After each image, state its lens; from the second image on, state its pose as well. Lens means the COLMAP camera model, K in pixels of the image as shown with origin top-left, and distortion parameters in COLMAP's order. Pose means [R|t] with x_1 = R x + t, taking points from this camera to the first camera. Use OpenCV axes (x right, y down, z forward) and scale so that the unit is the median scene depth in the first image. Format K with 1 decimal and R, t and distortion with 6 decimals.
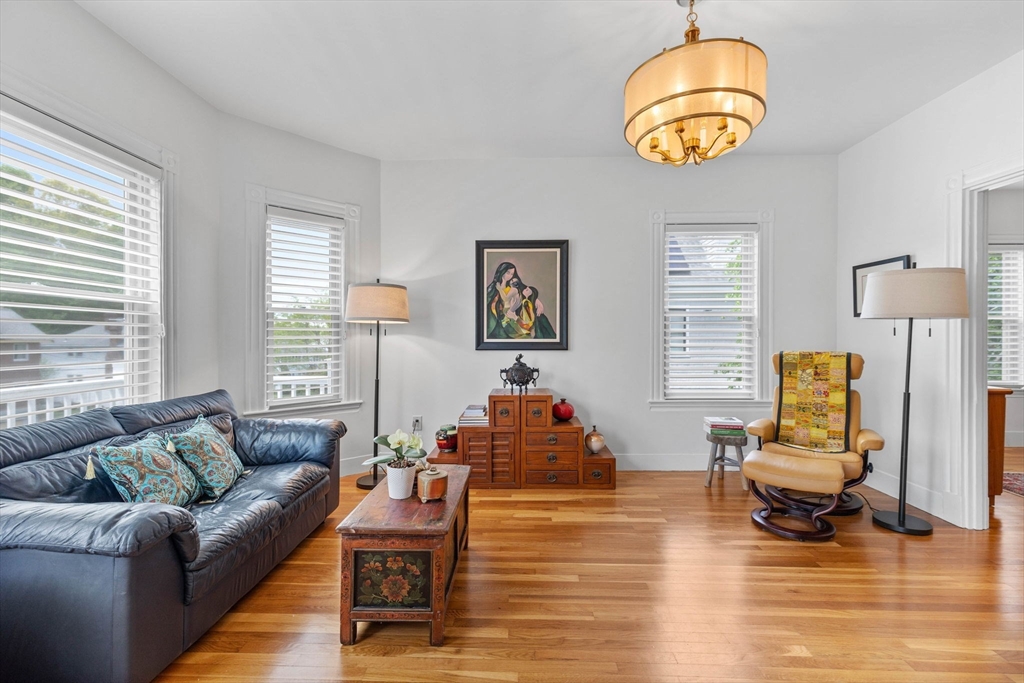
lens RADIAL K [[440.8, 0, 512.0], [0, 440.8, 341.5], [0, 0, 1]] dist [-0.000289, 0.000042]
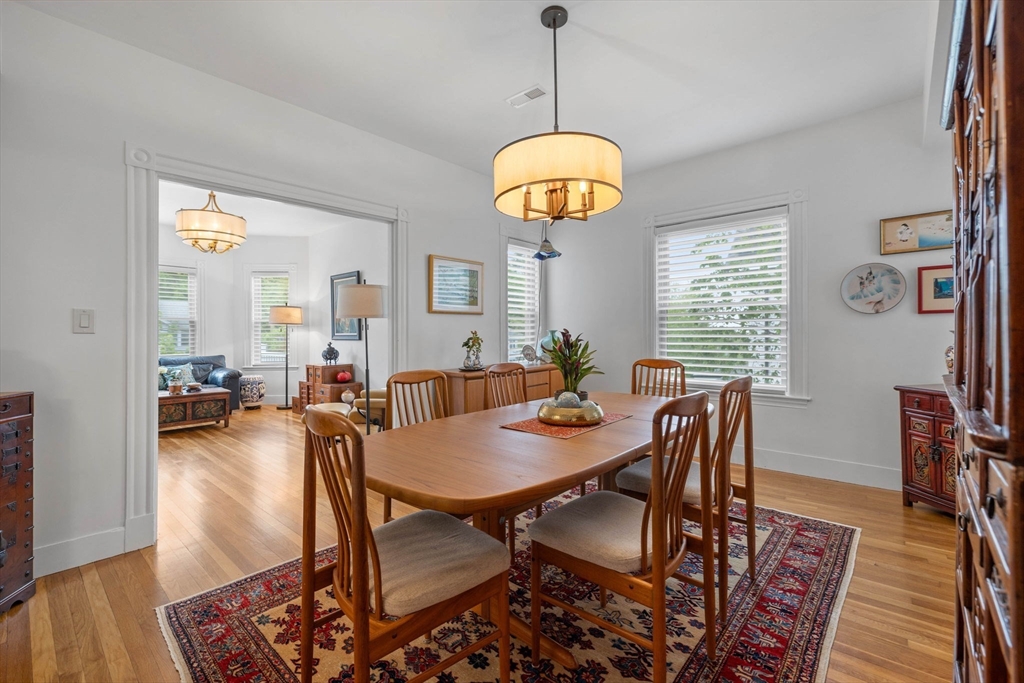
lens RADIAL K [[443.9, 0, 515.2], [0, 443.9, 334.6], [0, 0, 1]] dist [0.000909, 0.000439]
pose [[0.761917, -0.003683, -0.647664, 1.580671], [0.003177, 0.999993, -0.001950, 0.004251], [0.647667, -0.000572, 0.761923, 0.146524]]
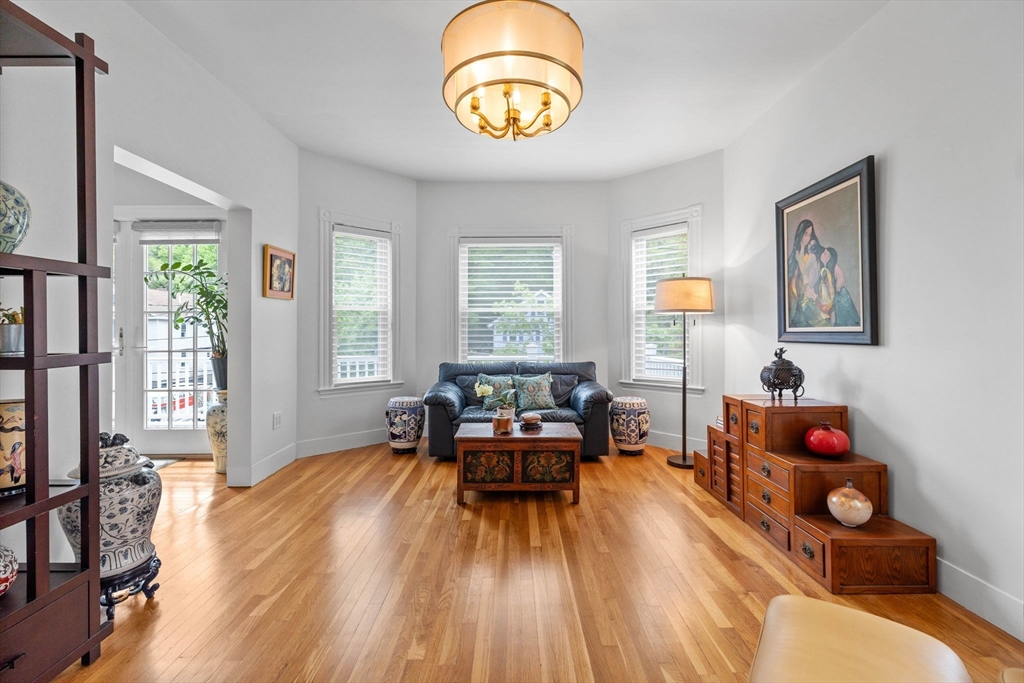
lens RADIAL K [[443.9, 0, 515.2], [0, 443.9, 334.6], [0, 0, 1]] dist [0.000909, 0.000439]
pose [[0.024455, 0.003261, -0.999696, 0.697743], [-0.000067, 0.999995, 0.003261, 0.003800], [0.999701, -0.000013, 0.024455, 0.513114]]
